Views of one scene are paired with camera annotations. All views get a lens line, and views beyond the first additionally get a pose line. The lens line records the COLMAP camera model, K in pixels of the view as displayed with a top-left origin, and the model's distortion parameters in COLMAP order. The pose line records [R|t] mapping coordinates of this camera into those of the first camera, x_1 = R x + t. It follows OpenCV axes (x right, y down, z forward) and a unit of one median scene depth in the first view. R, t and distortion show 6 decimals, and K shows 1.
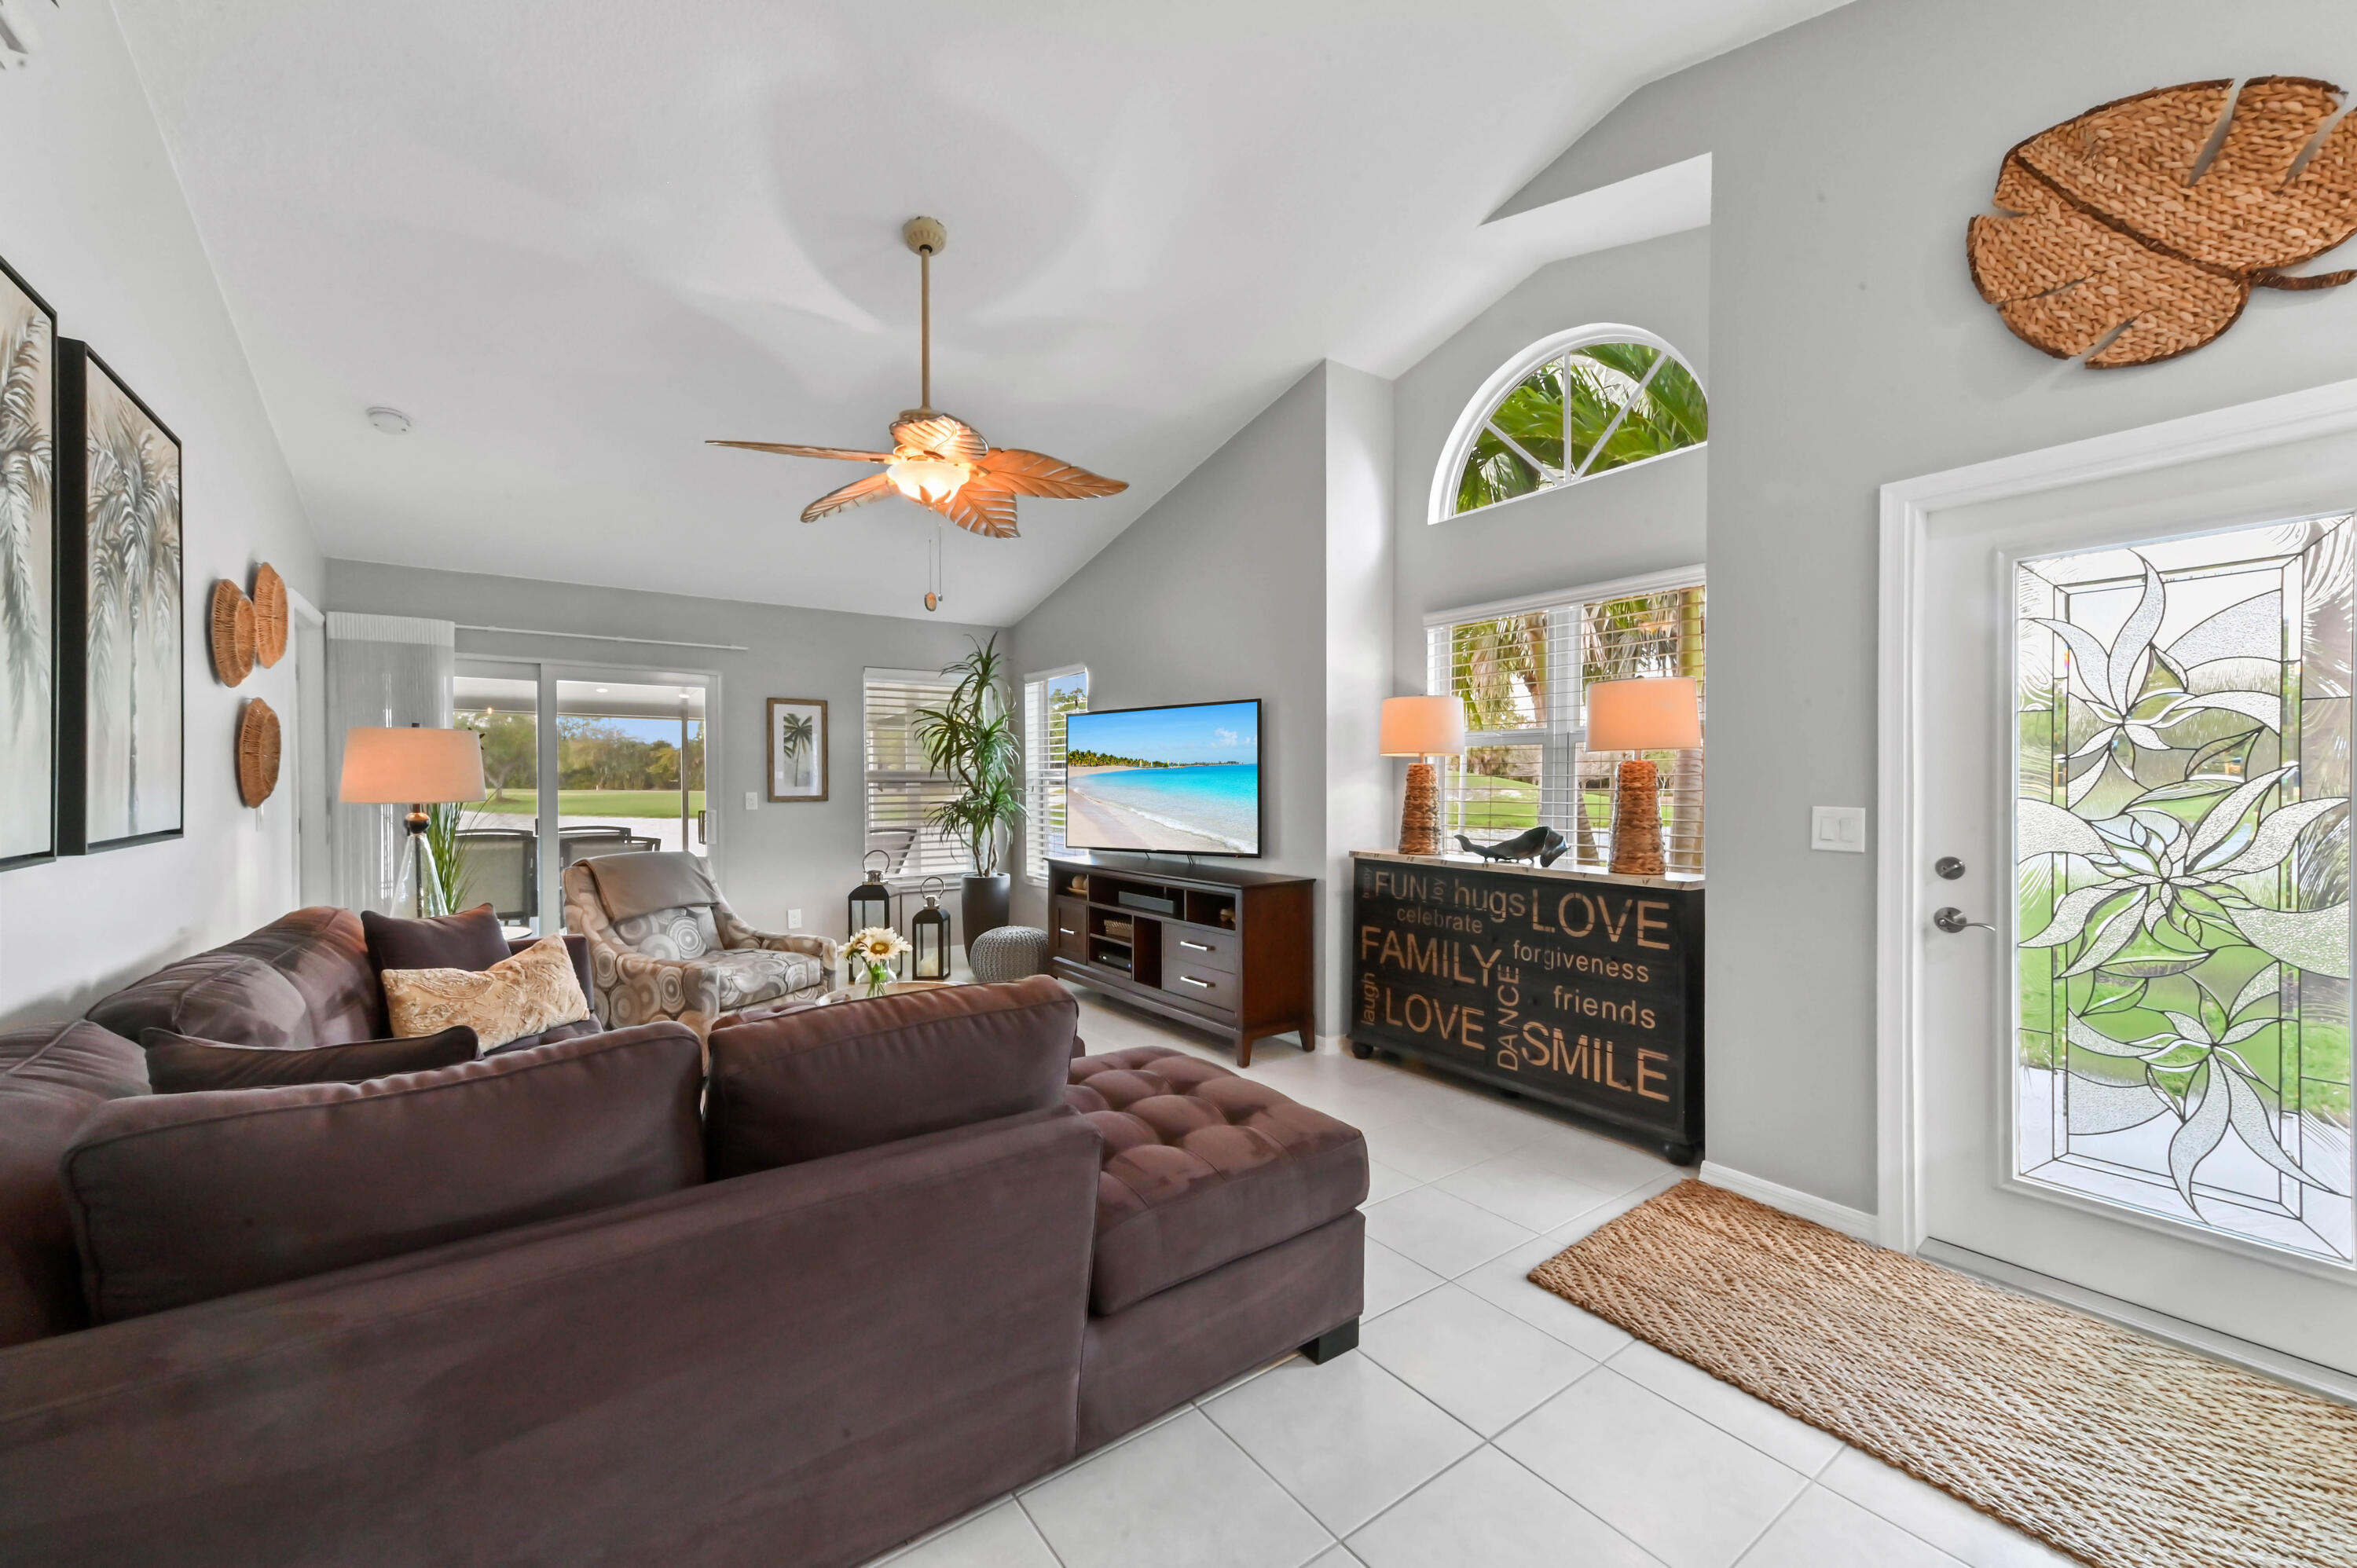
lens RADIAL K [[926.5, 0, 1178.5], [0, 926.5, 784.0], [0, 0, 1]] dist [0.020711, -0.000107]
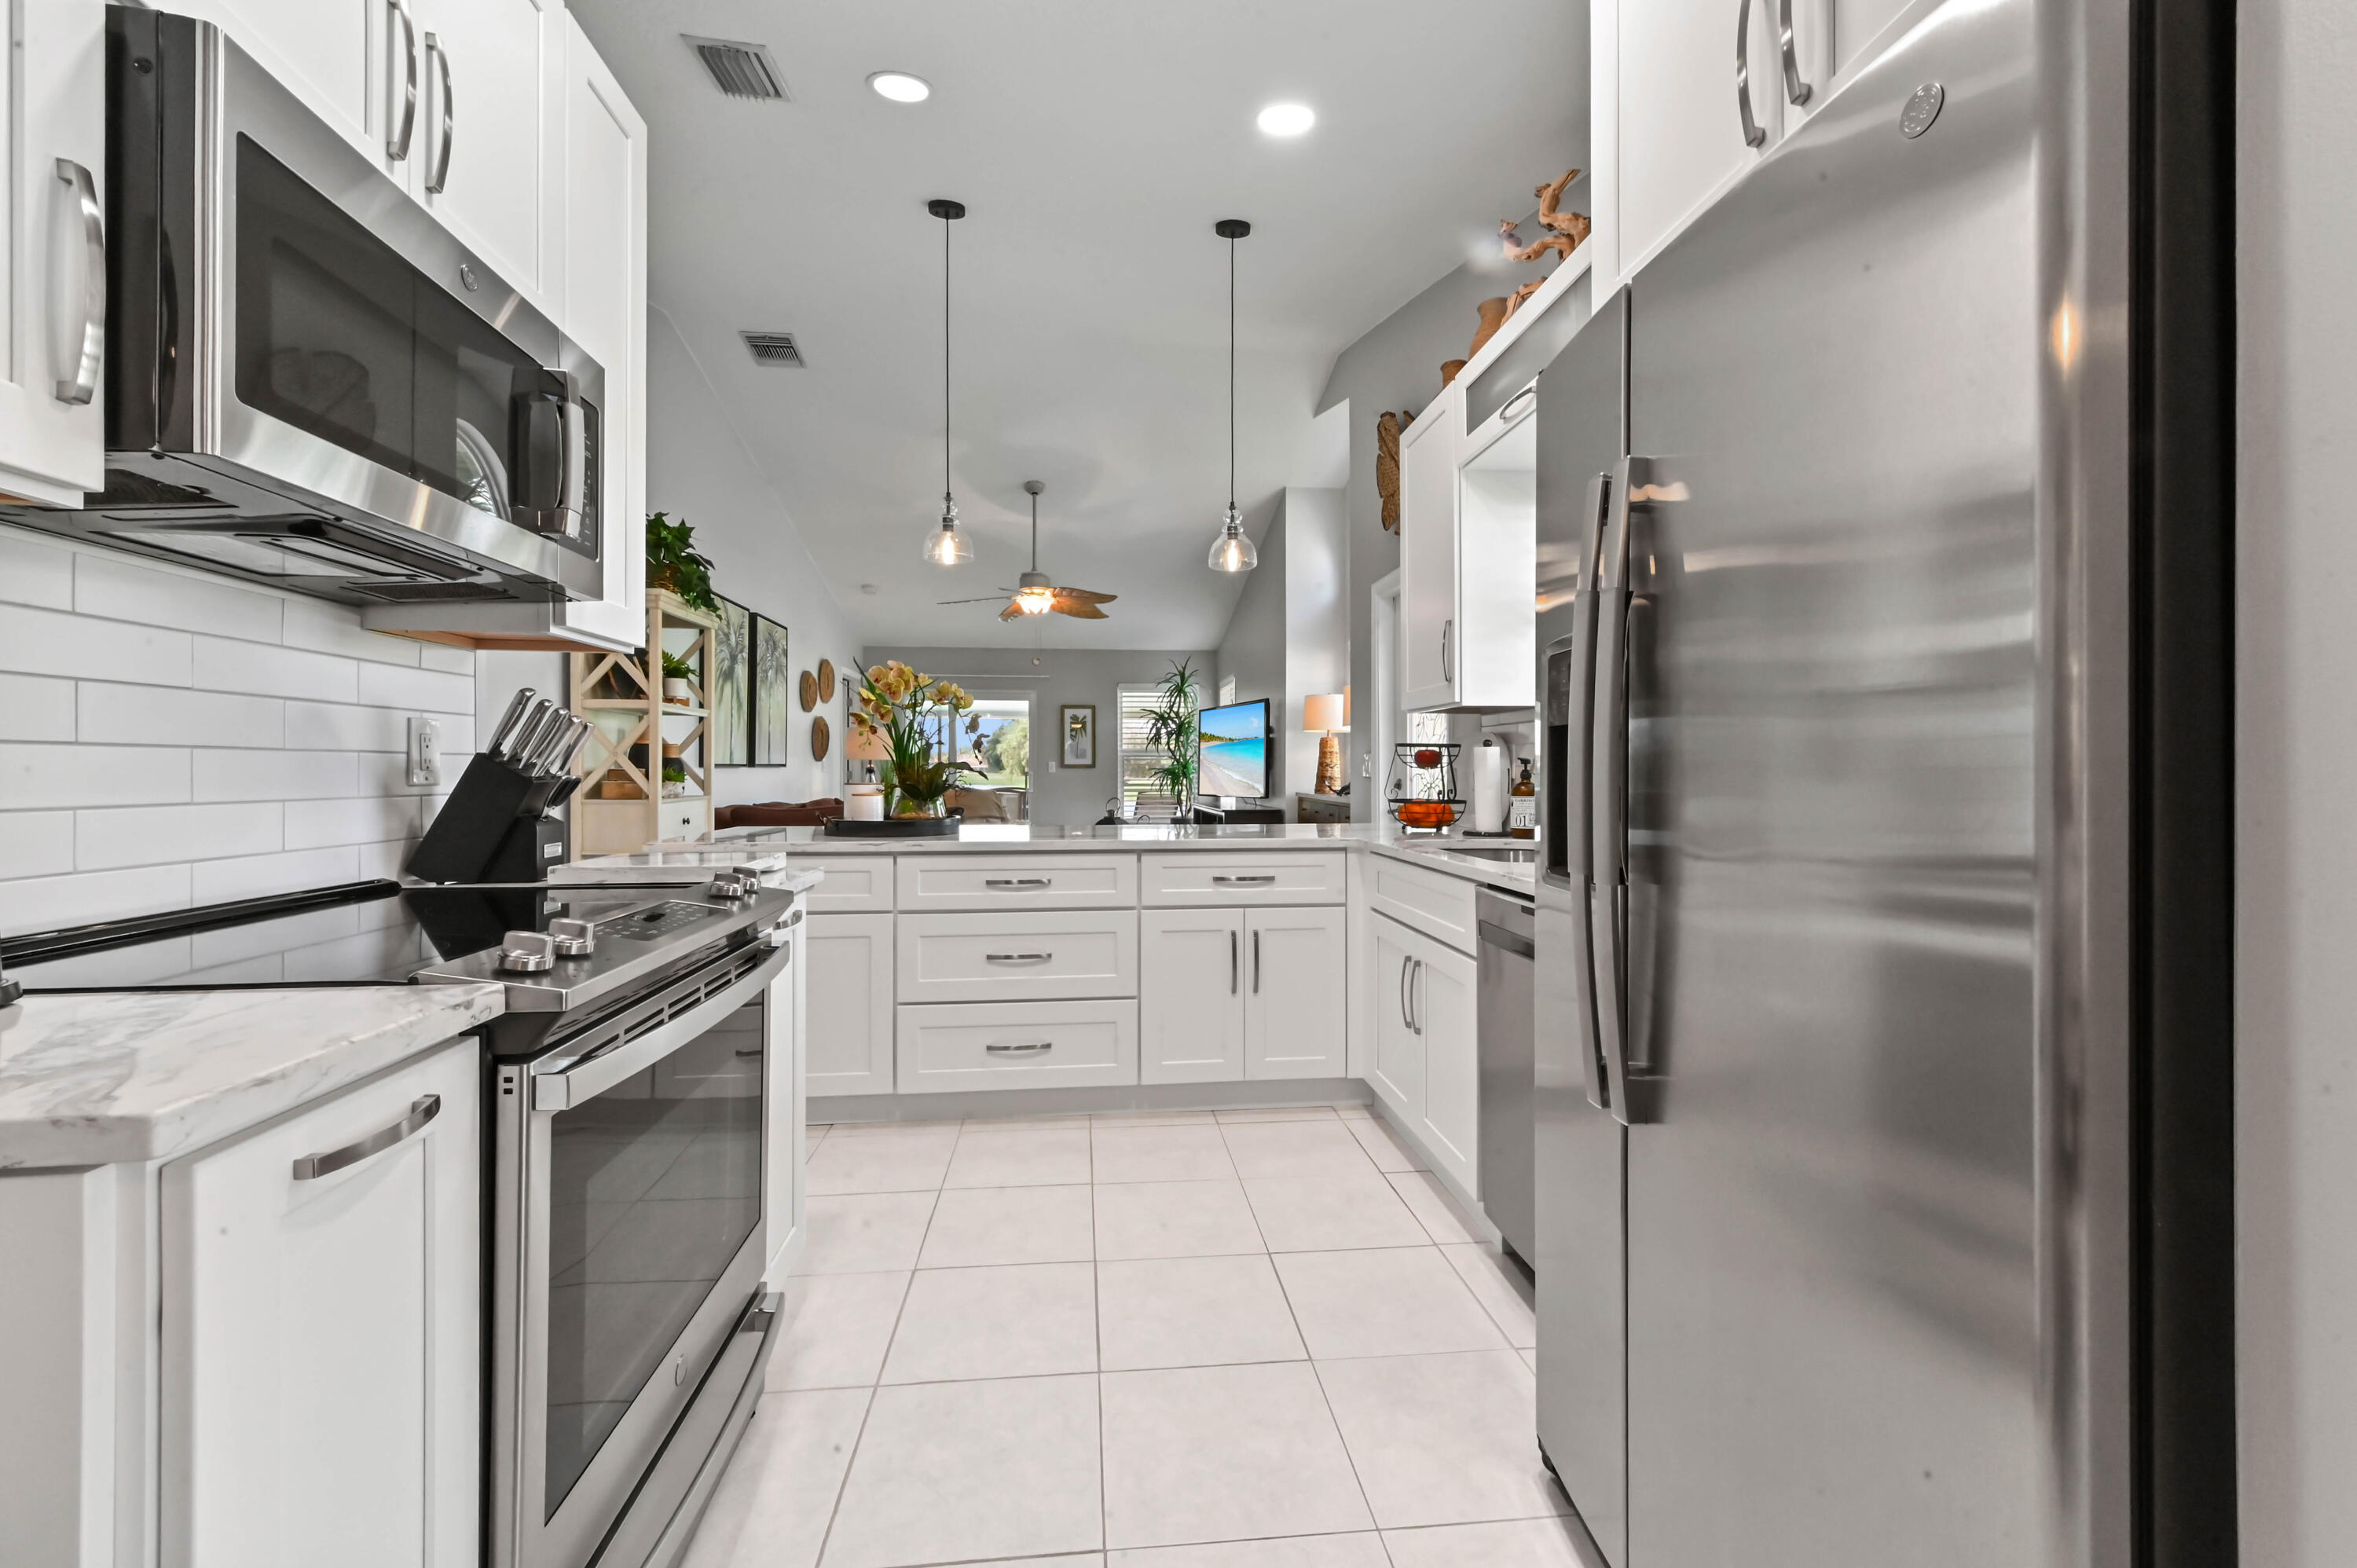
lens RADIAL K [[965.1, 0, 1184.2], [0, 965.1, 770.9], [0, 0, 1]] dist [0.000201, -0.000110]
pose [[0.872944, 0.001945, -0.487817, 0.840610], [-0.005040, 0.999975, -0.005031, 0.045939], [0.487794, 0.006850, 0.872932, -0.562413]]
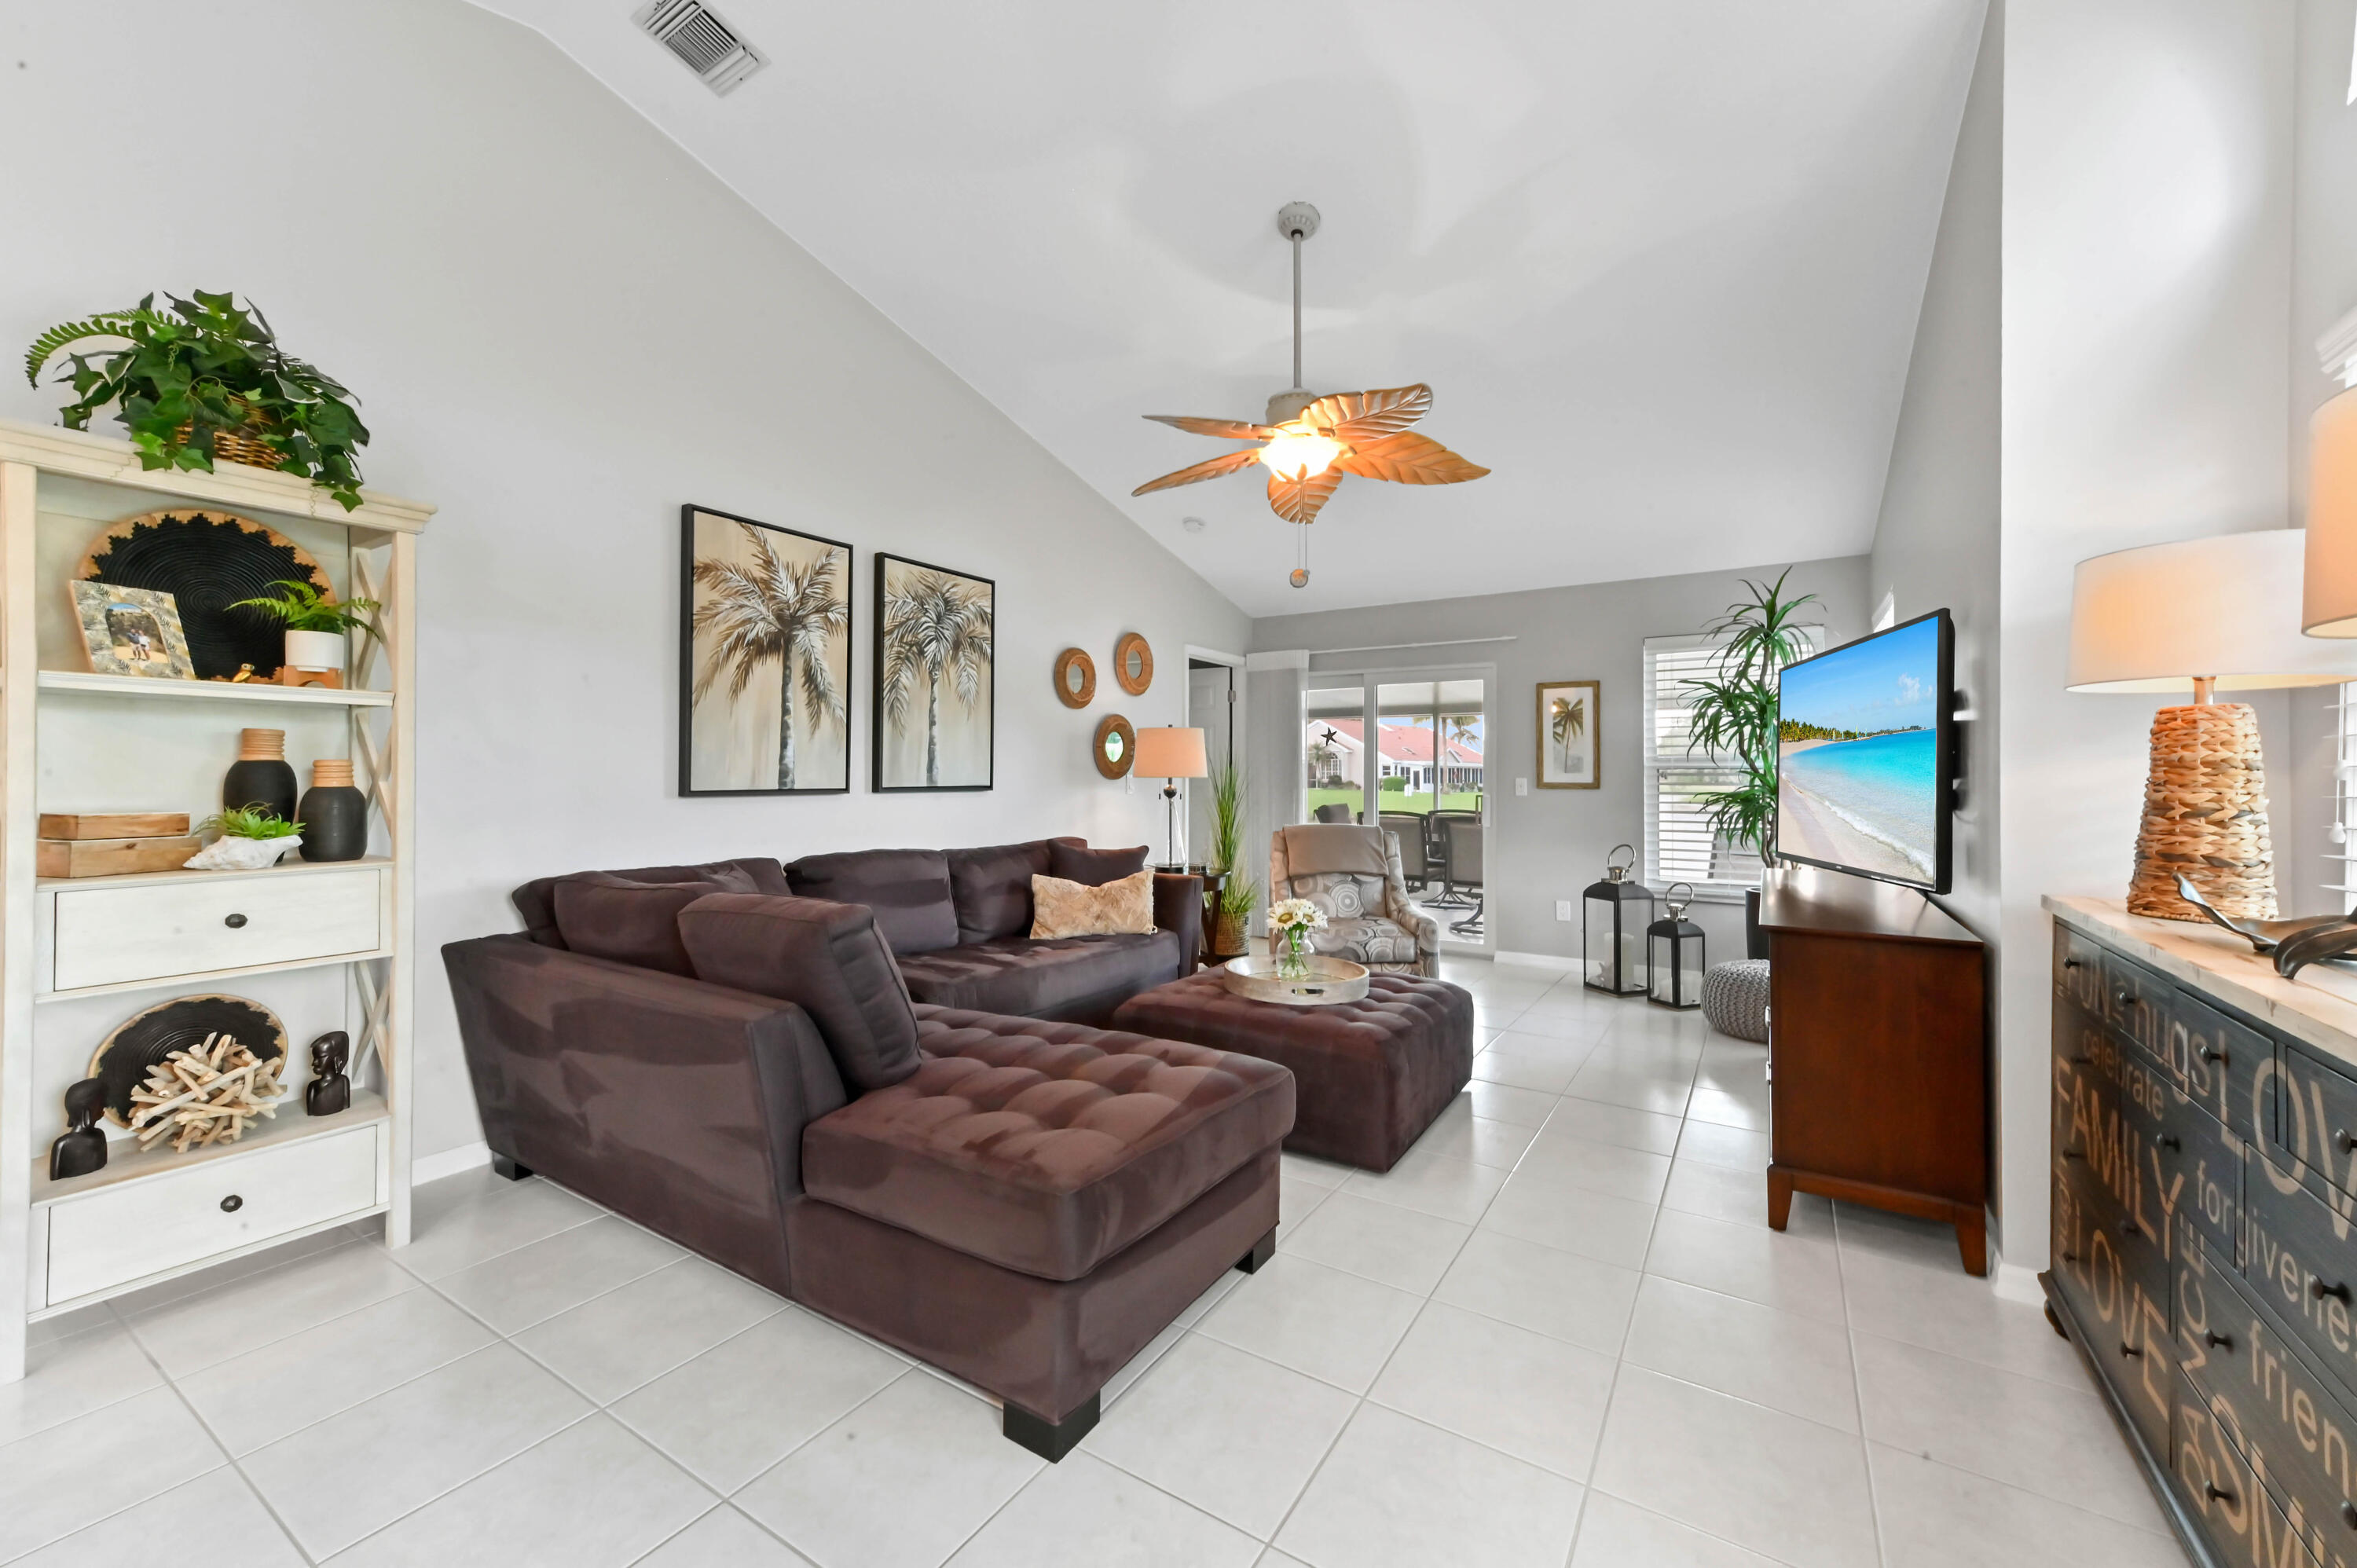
lens RADIAL K [[919.6, 0, 1170.3], [0, 919.6, 776.2], [0, 0, 1]] dist [0.000284, 0.000022]
pose [[0.356904, 0.003624, -0.934134, 0.475210], [-0.011375, 0.999935, -0.000467, 0.015702], [0.934072, 0.010793, 0.356922, 0.407677]]
